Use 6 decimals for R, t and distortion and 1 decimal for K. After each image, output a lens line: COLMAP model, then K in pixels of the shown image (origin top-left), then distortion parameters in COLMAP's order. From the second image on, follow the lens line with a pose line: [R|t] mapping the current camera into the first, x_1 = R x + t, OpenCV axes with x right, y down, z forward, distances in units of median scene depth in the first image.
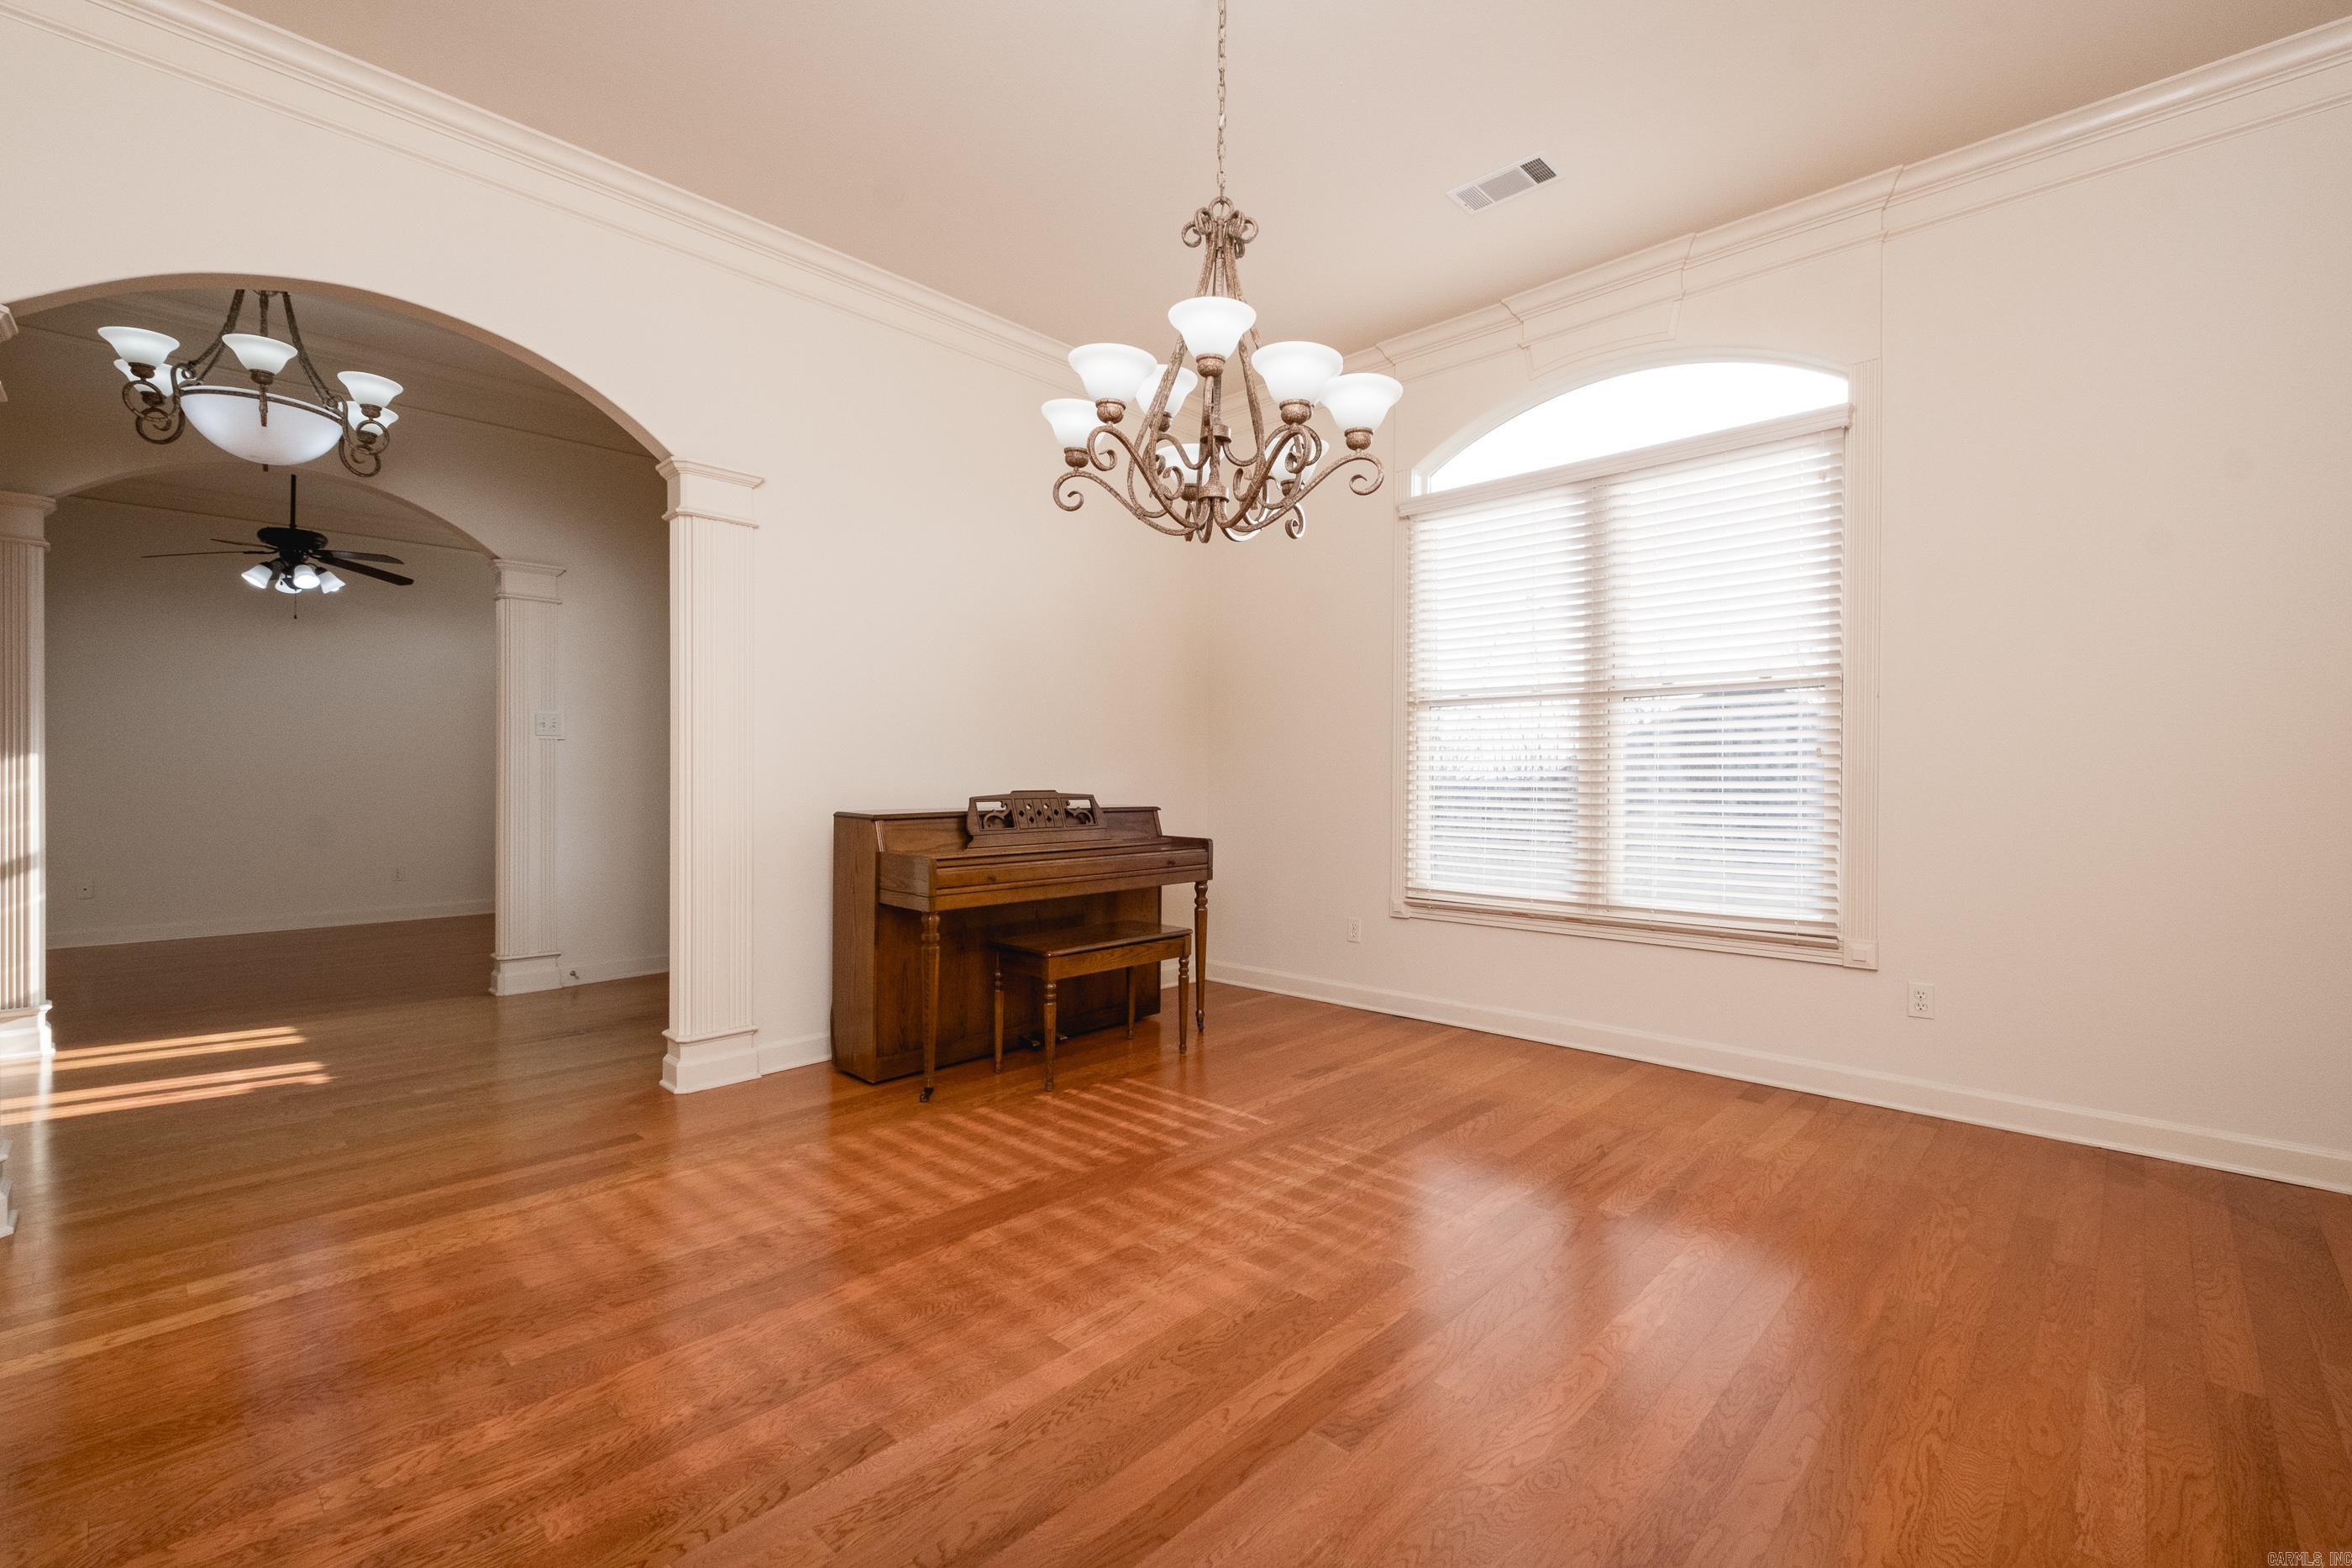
lens RADIAL K [[1012.2, 0, 1176.0], [0, 1012.2, 784.0], [0, 0, 1]] dist [0.002417, -0.000132]
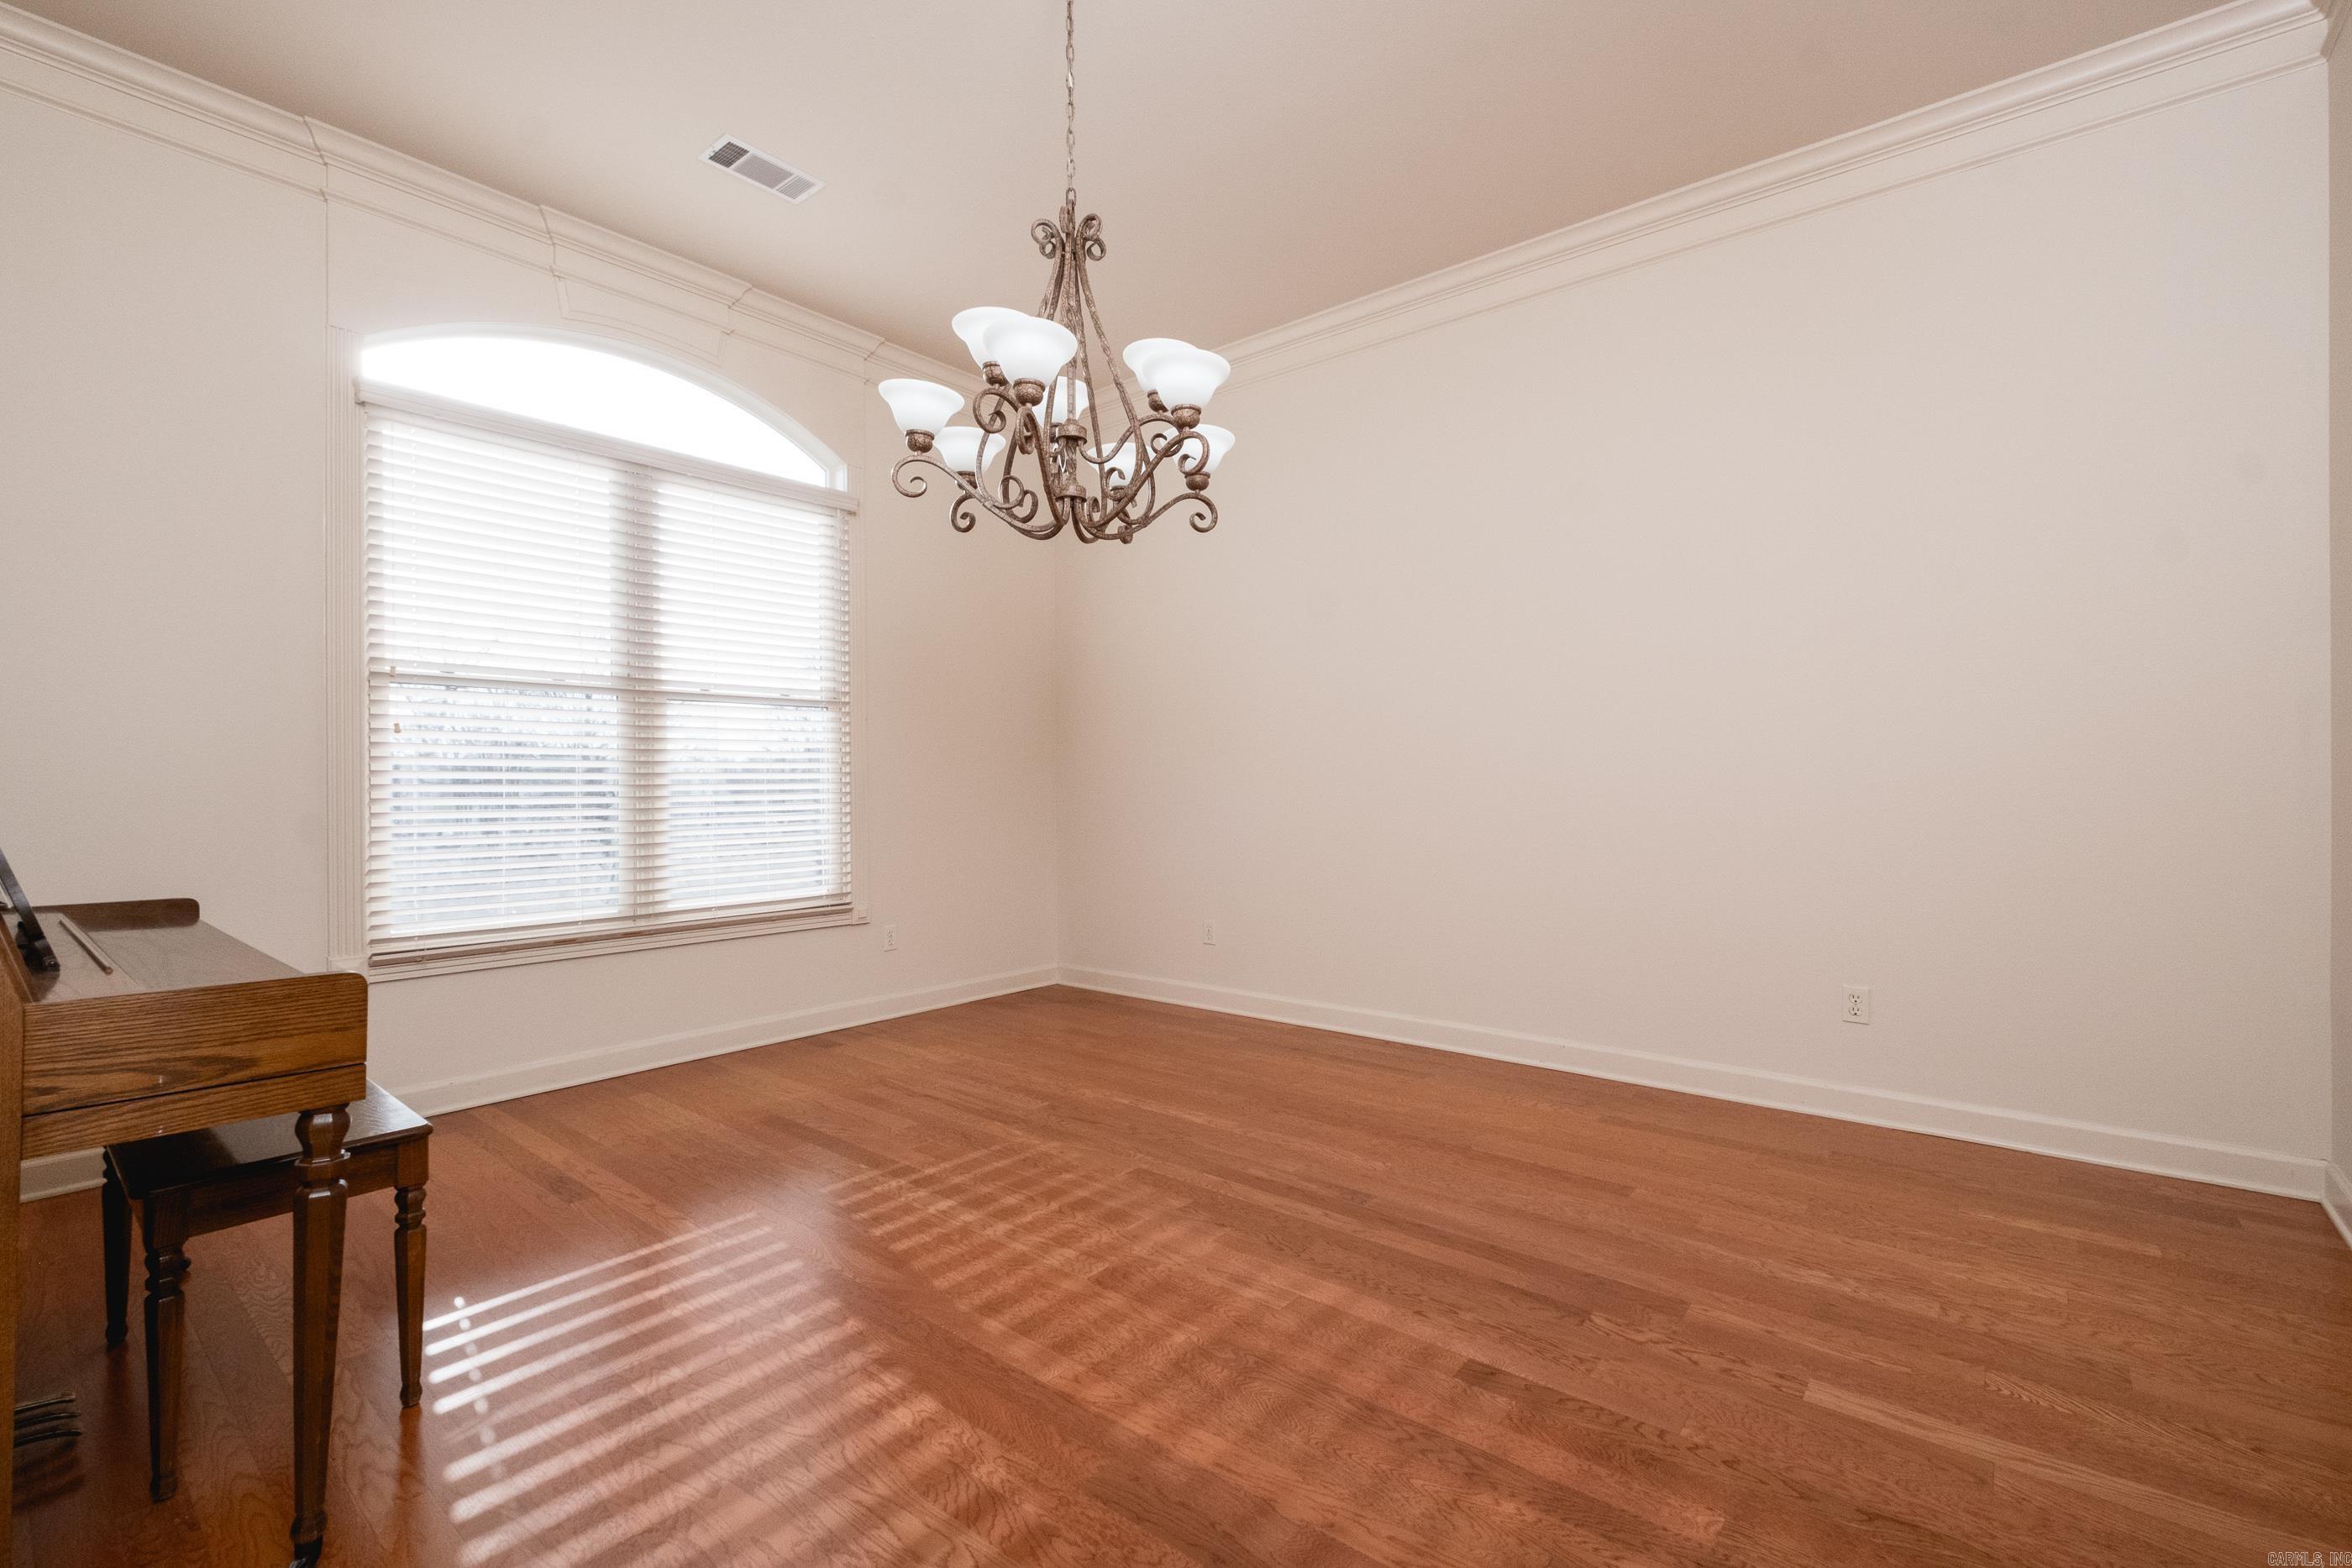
lens RADIAL K [[1022.8, 0, 1181.9], [0, 1022.8, 780.6], [0, 0, 1]] dist [-0.001670, -0.001323]
pose [[-0.075973, 0.002125, 0.997108, -0.747095], [0.012368, 0.999923, -0.001188, 0.001375], [-0.997033, 0.012242, -0.075993, 0.741371]]
